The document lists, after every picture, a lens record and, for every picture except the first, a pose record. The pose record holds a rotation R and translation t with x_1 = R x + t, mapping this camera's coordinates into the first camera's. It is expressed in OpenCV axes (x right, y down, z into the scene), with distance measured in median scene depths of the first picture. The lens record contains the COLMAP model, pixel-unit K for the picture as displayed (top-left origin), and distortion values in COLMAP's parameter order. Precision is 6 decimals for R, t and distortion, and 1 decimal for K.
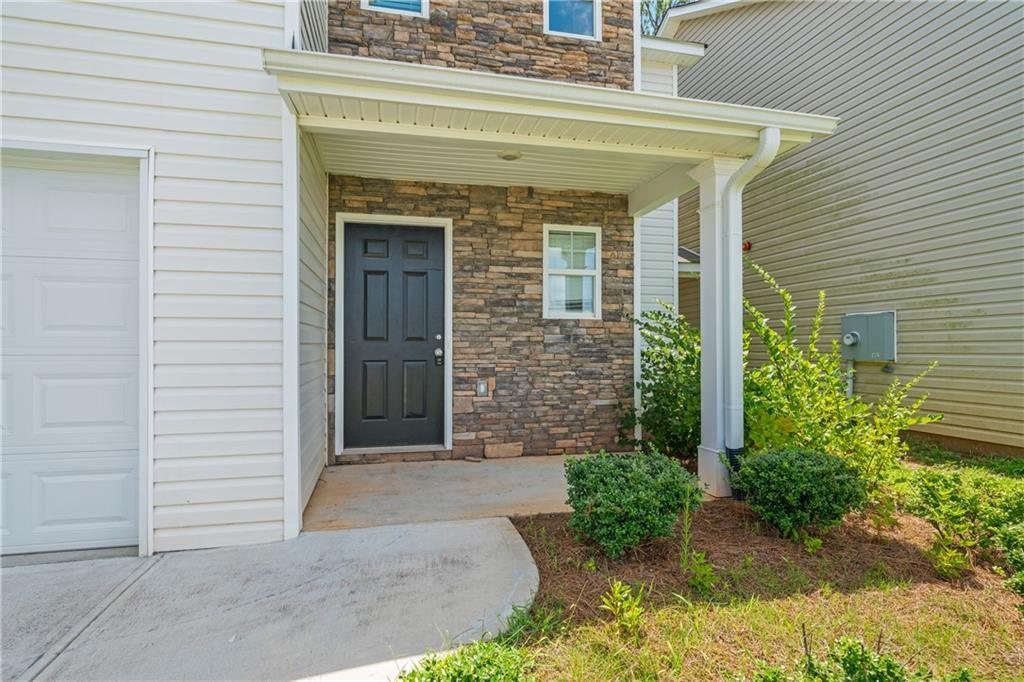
lens RADIAL K [[491.6, 0, 495.7], [0, 491.6, 345.5], [0, 0, 1]] dist [0.001218, 0.000582]
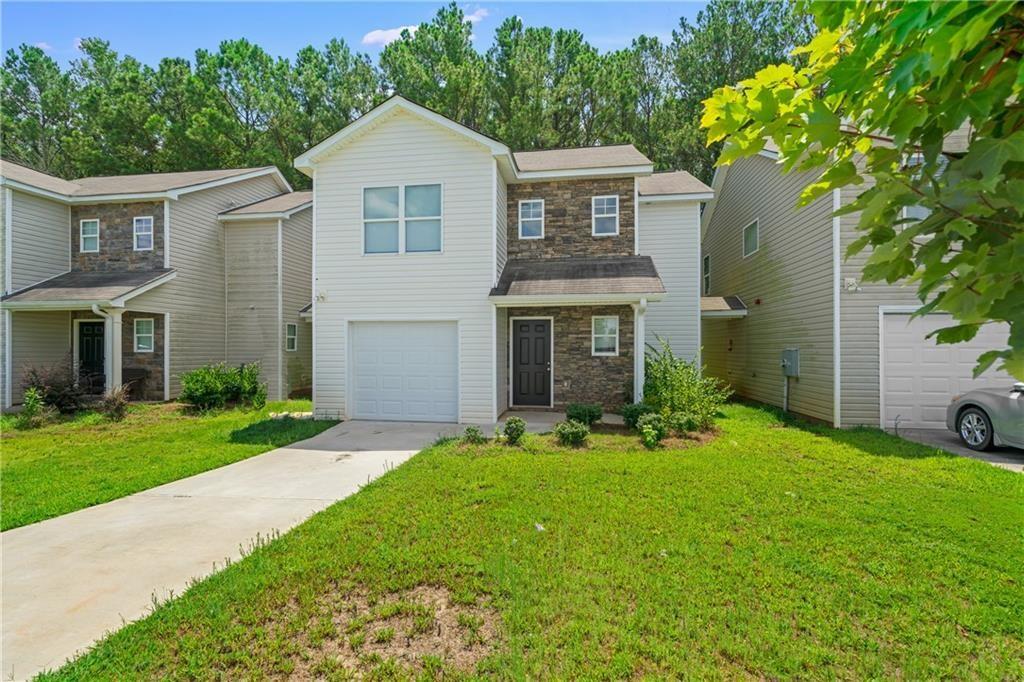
lens RADIAL K [[491.6, 0, 495.7], [0, 491.6, 345.5], [0, 0, 1]] dist [0.001218, 0.000582]
pose [[0.924909, -0.002616, -0.380179, 0.589101], [0.002328, 0.999997, -0.001219, -0.105549], [0.380181, 0.000242, 0.924912, -1.427045]]
